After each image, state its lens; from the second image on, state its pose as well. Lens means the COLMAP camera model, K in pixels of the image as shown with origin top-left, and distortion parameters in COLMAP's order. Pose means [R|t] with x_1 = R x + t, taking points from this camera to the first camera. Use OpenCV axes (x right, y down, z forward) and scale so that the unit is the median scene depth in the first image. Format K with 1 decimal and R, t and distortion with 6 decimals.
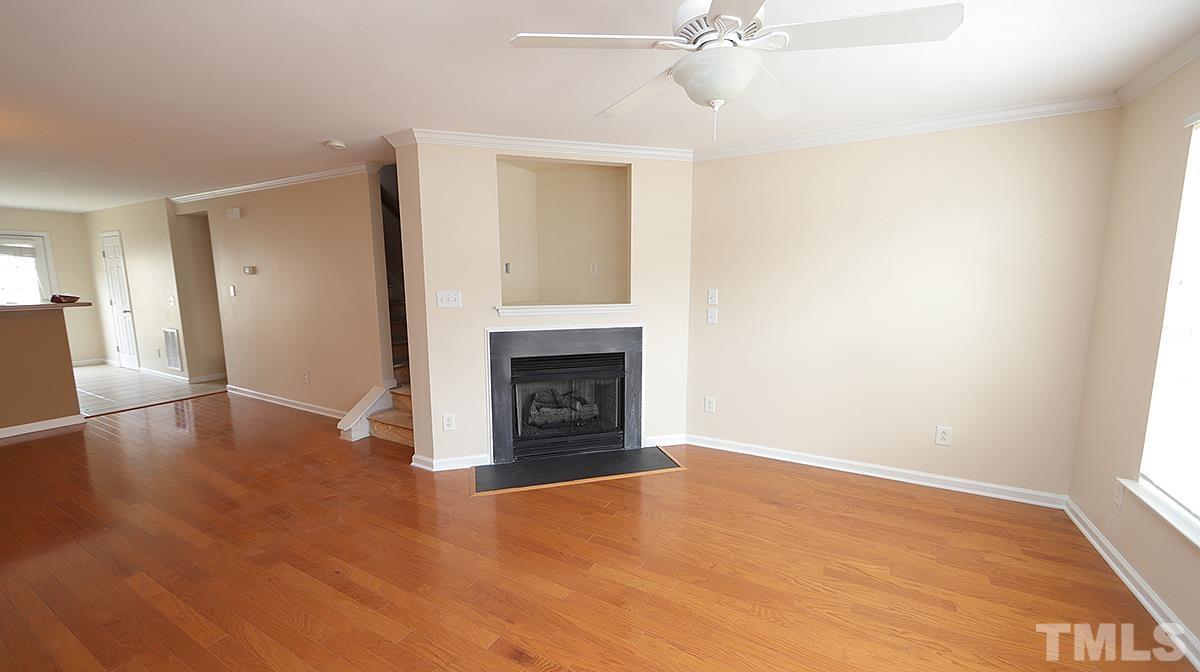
lens RADIAL K [[465.8, 0, 605.4], [0, 465.8, 337.2], [0, 0, 1]] dist [-0.002187, -0.000011]
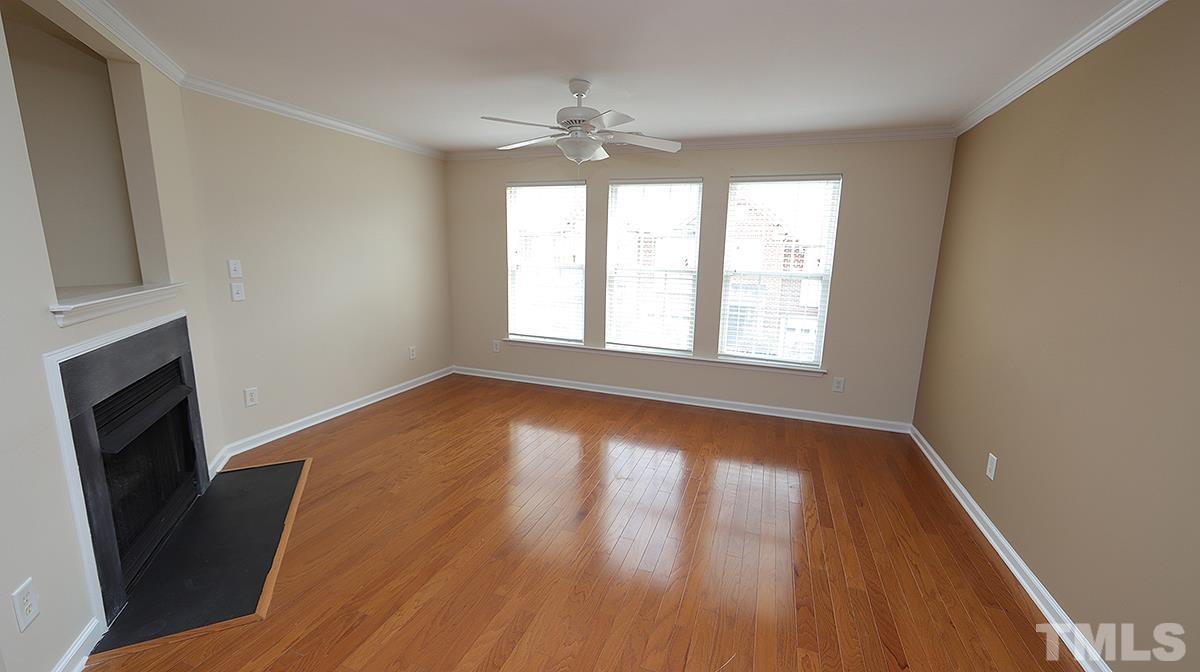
lens RADIAL K [[465.8, 0, 605.4], [0, 465.8, 337.2], [0, 0, 1]] dist [-0.002187, -0.000011]
pose [[-0.157166, -0.184730, 0.970141, -0.698224], [0.105936, 0.973528, 0.202537, -0.065614], [-0.981874, 0.134605, -0.133436, 0.482443]]
